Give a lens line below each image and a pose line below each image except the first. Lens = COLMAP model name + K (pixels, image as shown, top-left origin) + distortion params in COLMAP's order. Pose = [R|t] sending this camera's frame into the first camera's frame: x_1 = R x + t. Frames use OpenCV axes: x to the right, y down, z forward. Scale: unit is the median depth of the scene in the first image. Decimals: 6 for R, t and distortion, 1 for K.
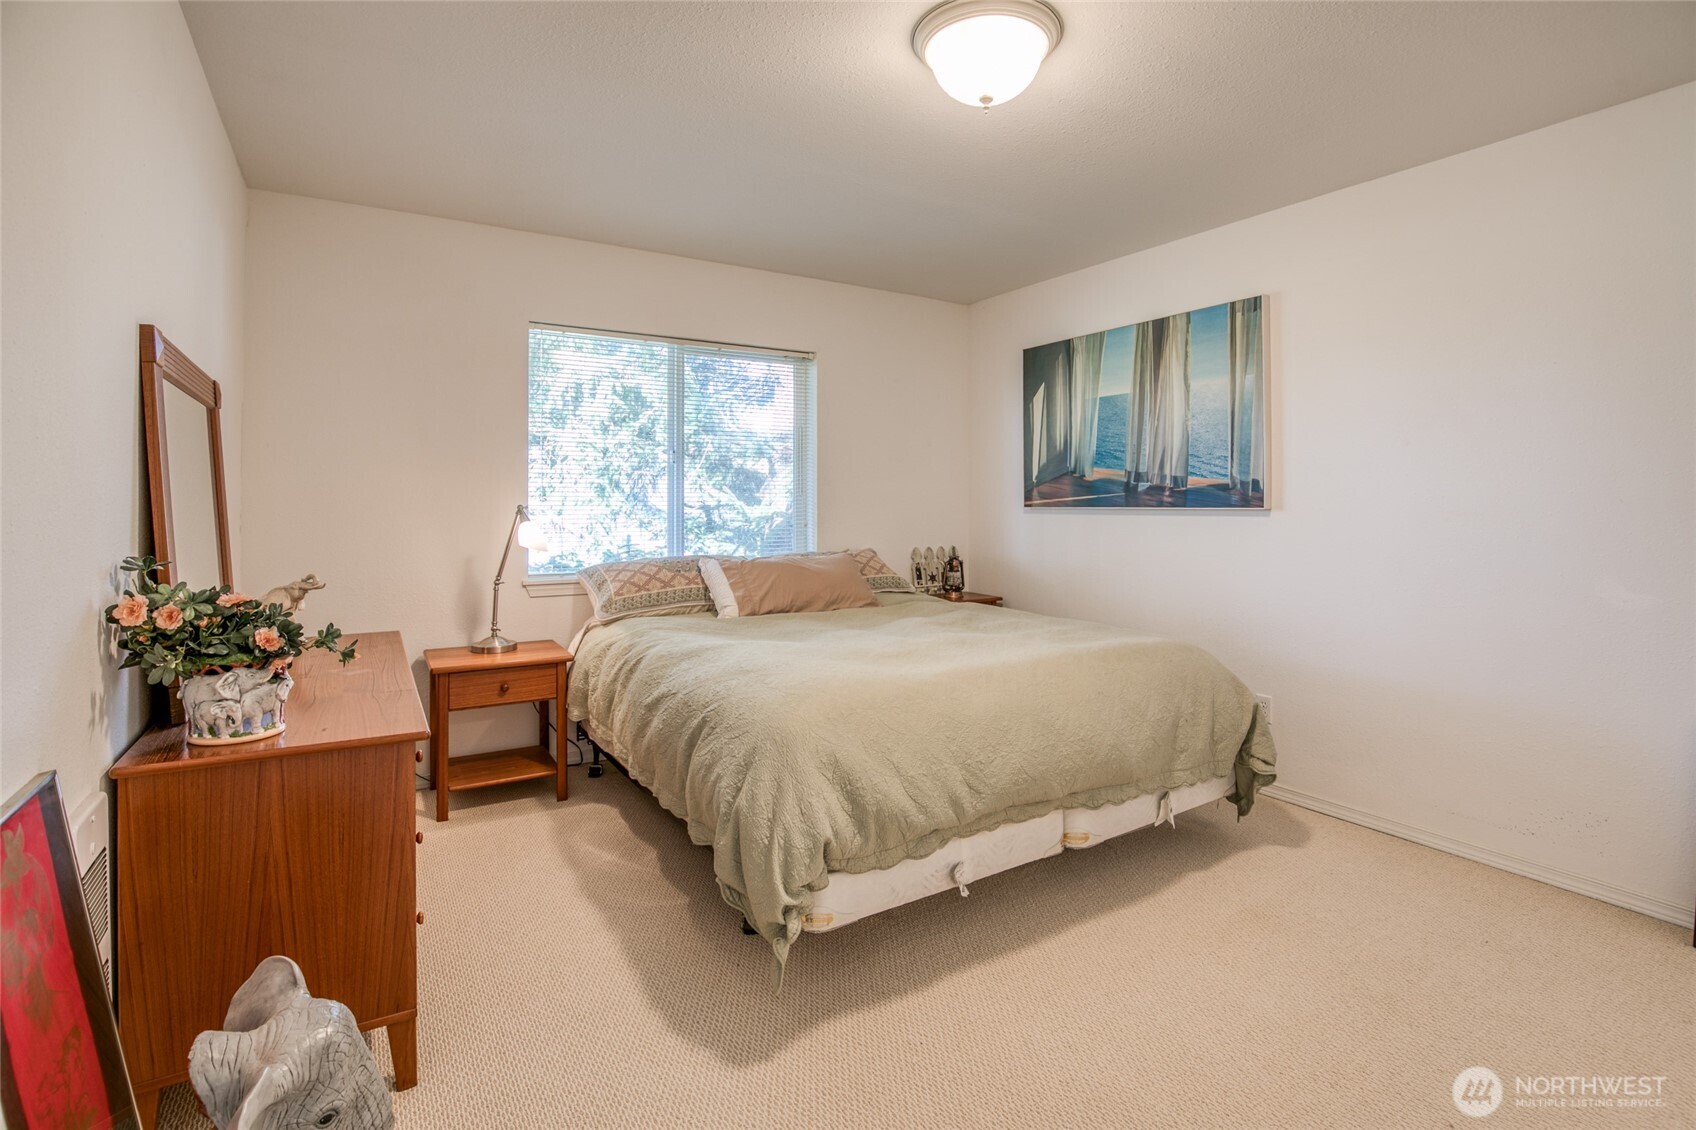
lens RADIAL K [[830.7, 0, 848.4], [0, 830.7, 514.7], [0, 0, 1]] dist [-0.029583, -0.000118]
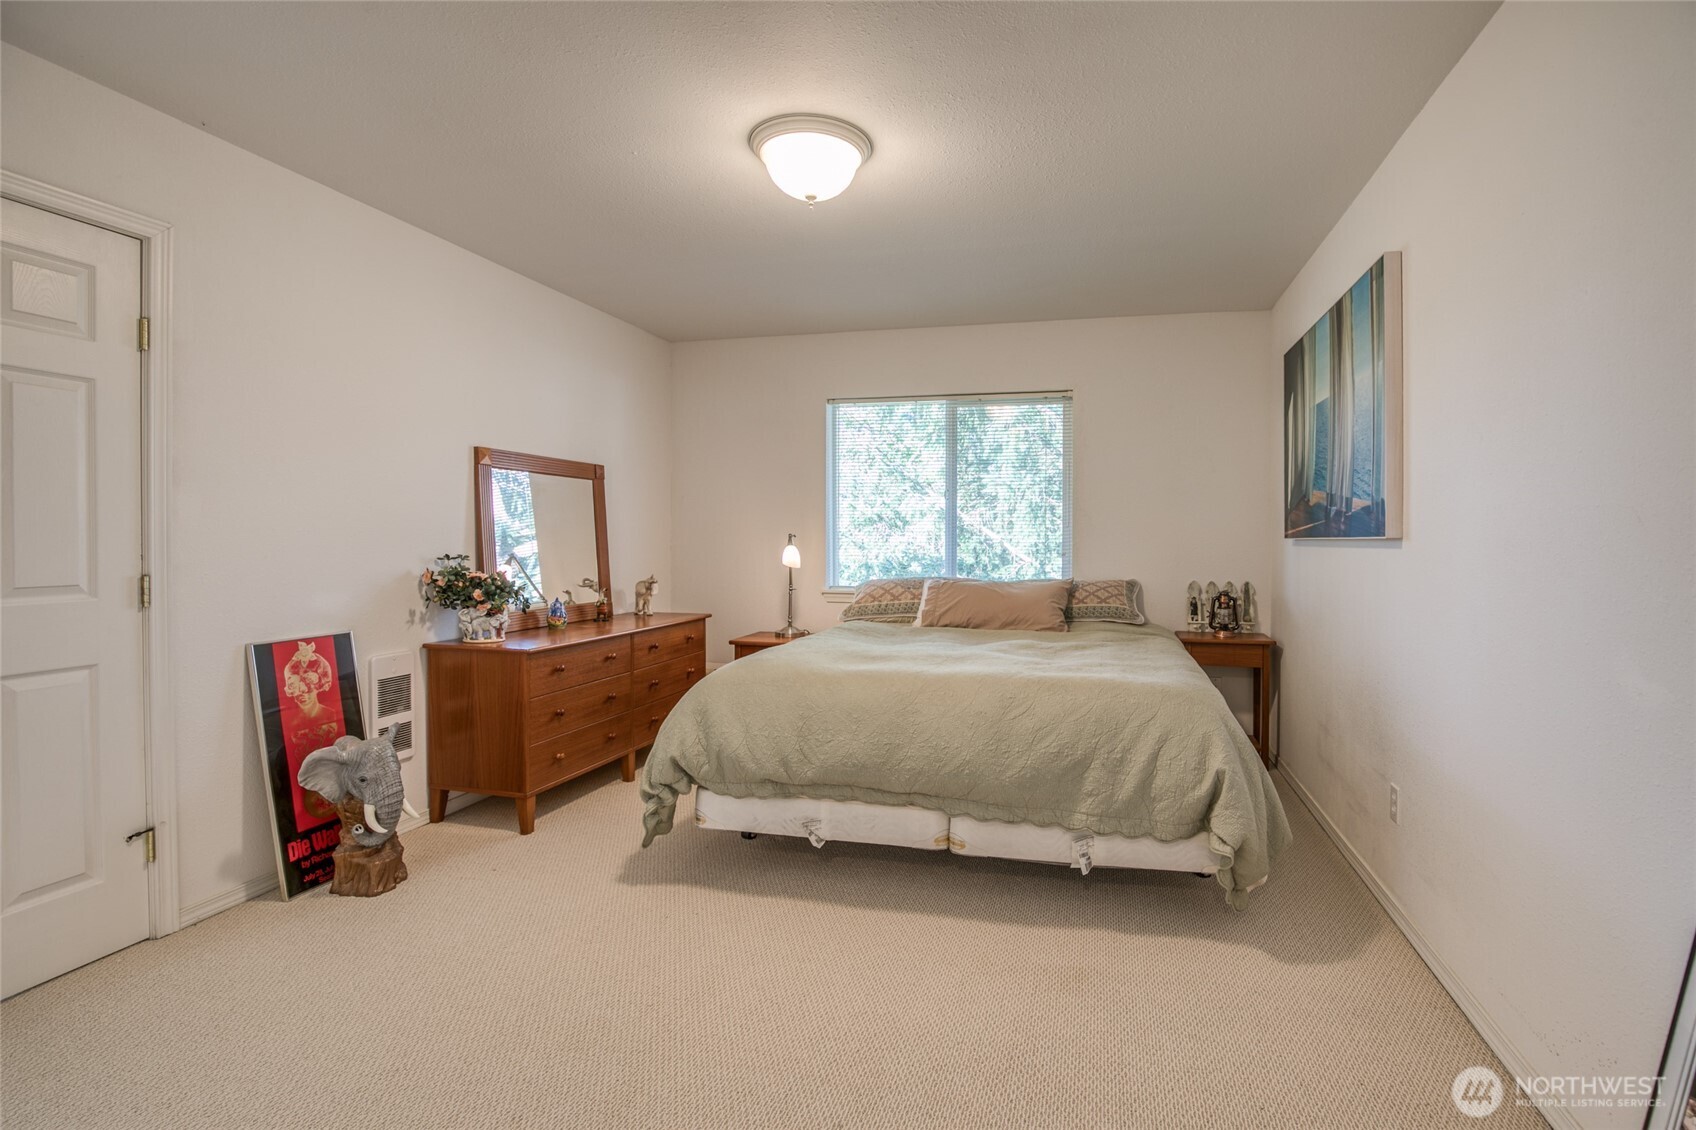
lens RADIAL K [[797.1, 0, 854.8], [0, 797.1, 559.0], [0, 0, 1]] dist [-0.031460, 0.006490]
pose [[0.682334, 0.021742, -0.730717, 0.638156], [-0.012532, 0.999759, 0.018046, 0.004497], [0.730933, -0.003156, 0.682442, 0.139408]]
